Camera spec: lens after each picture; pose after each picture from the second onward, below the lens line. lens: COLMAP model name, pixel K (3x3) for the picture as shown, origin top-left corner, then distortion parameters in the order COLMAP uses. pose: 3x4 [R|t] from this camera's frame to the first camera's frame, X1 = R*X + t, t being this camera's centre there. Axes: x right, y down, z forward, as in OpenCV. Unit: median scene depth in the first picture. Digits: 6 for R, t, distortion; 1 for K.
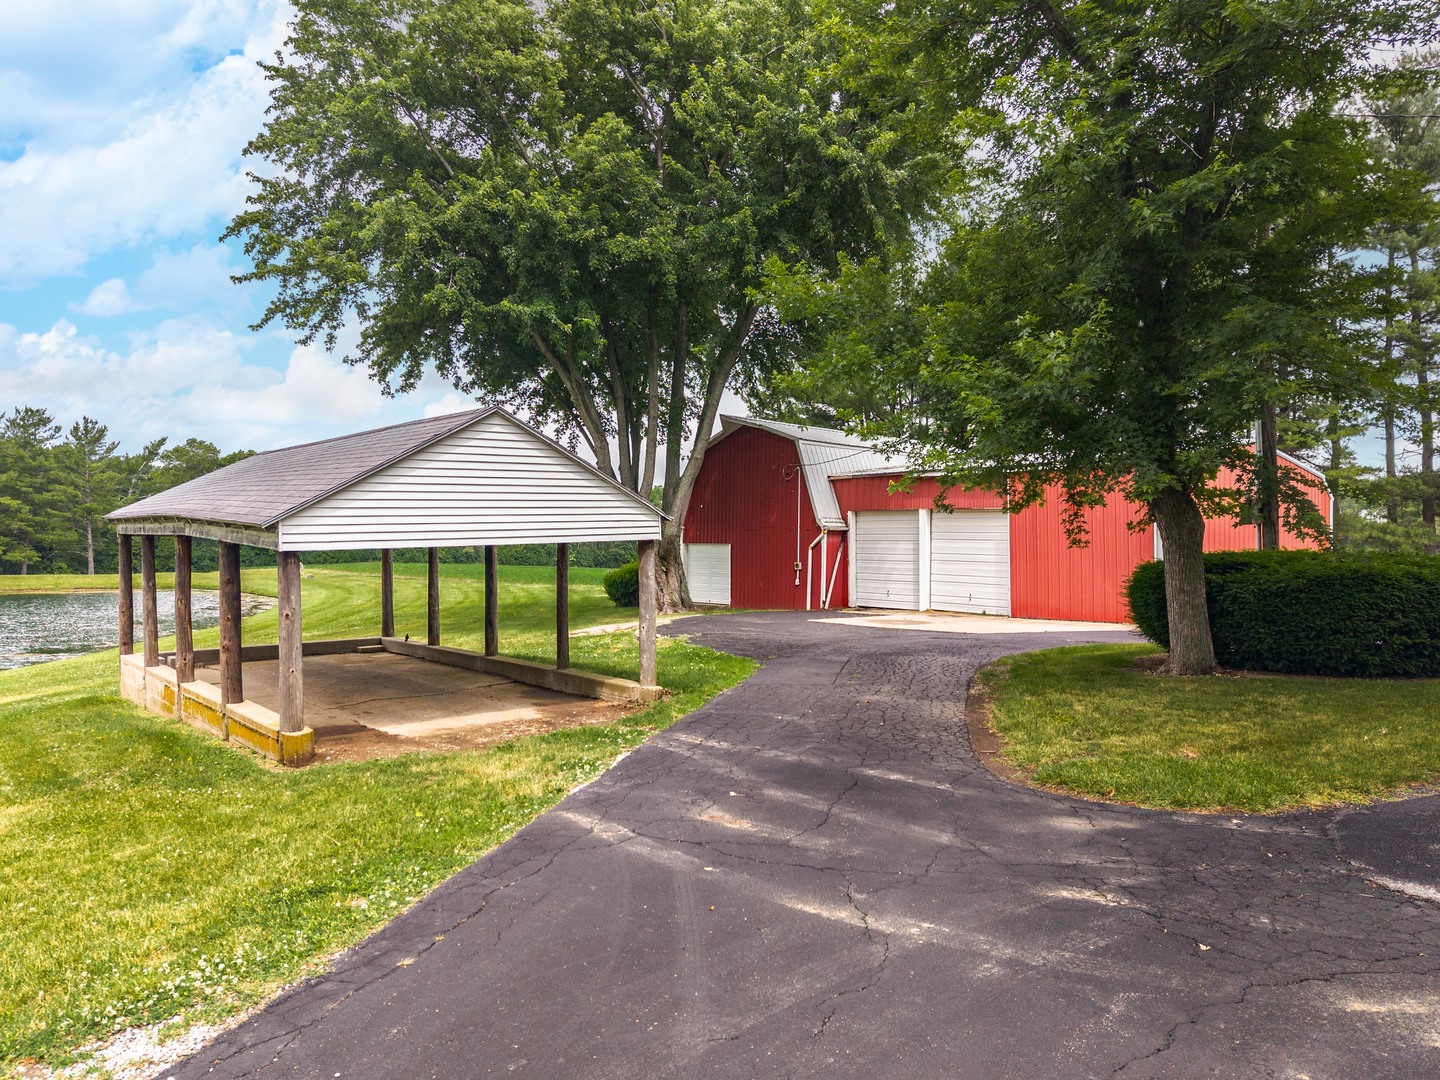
lens RADIAL K [[963.7, 0, 721.2], [0, 963.7, 544.1], [0, 0, 1]] dist [0.047813, -0.058100]
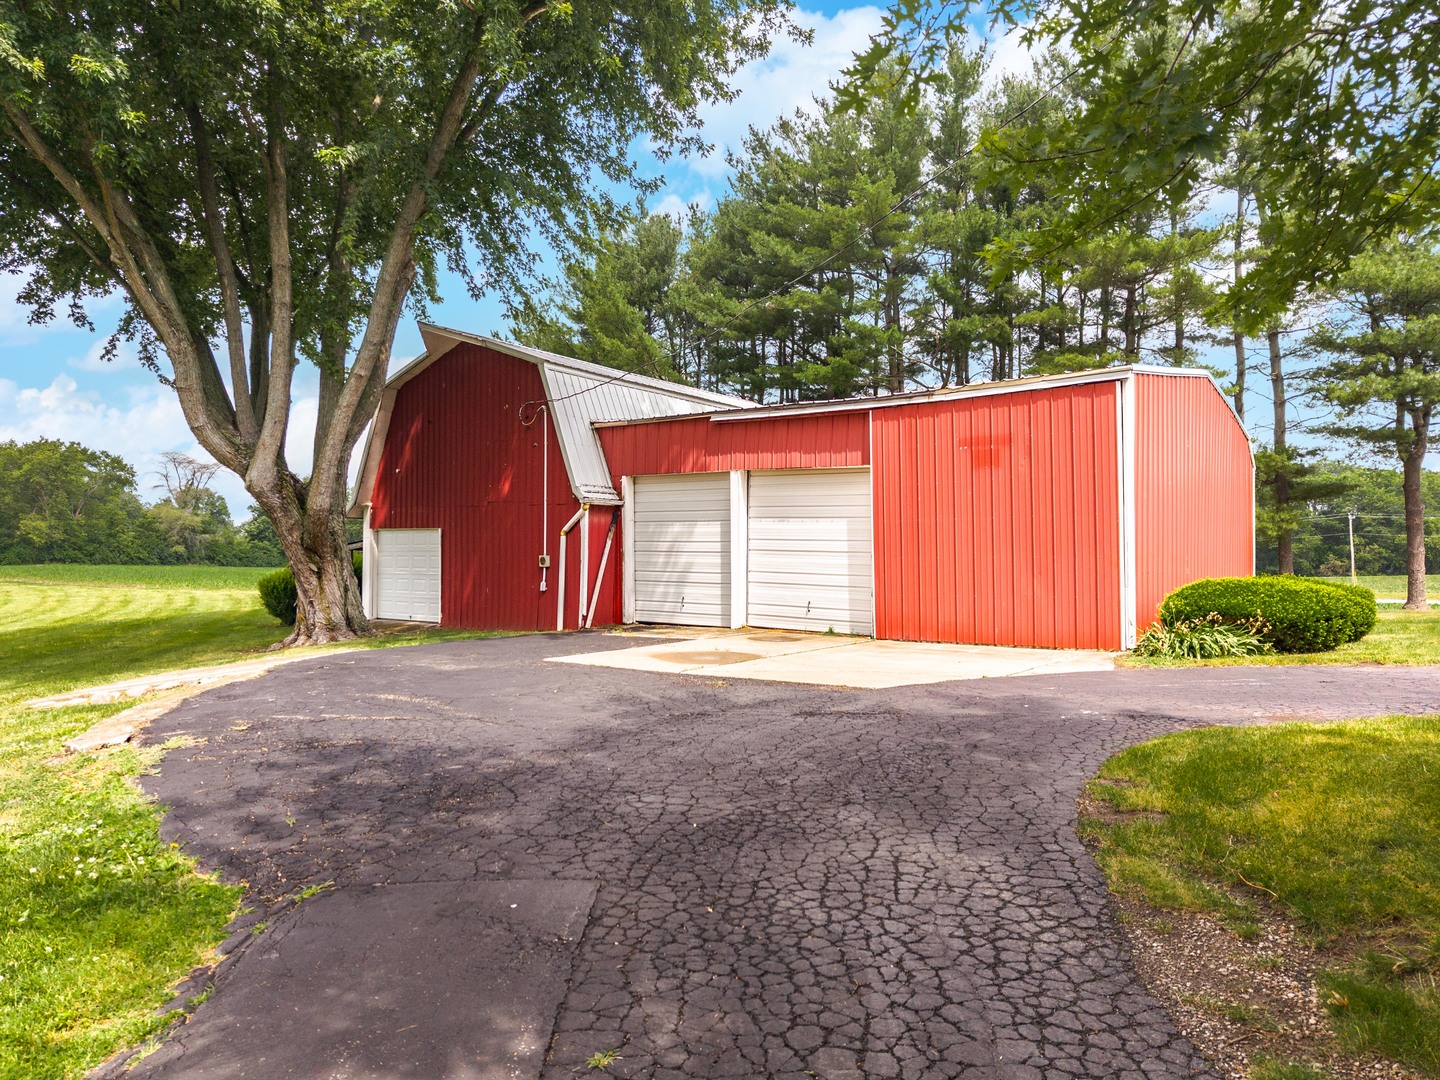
lens RADIAL K [[963.7, 0, 721.2], [0, 963.7, 544.1], [0, 0, 1]] dist [0.047813, -0.058100]
pose [[0.974146, -0.003507, 0.225893, 0.050208], [0.003192, 0.999993, 0.001758, 0.010715], [-0.225898, -0.000991, 0.974151, 0.356005]]
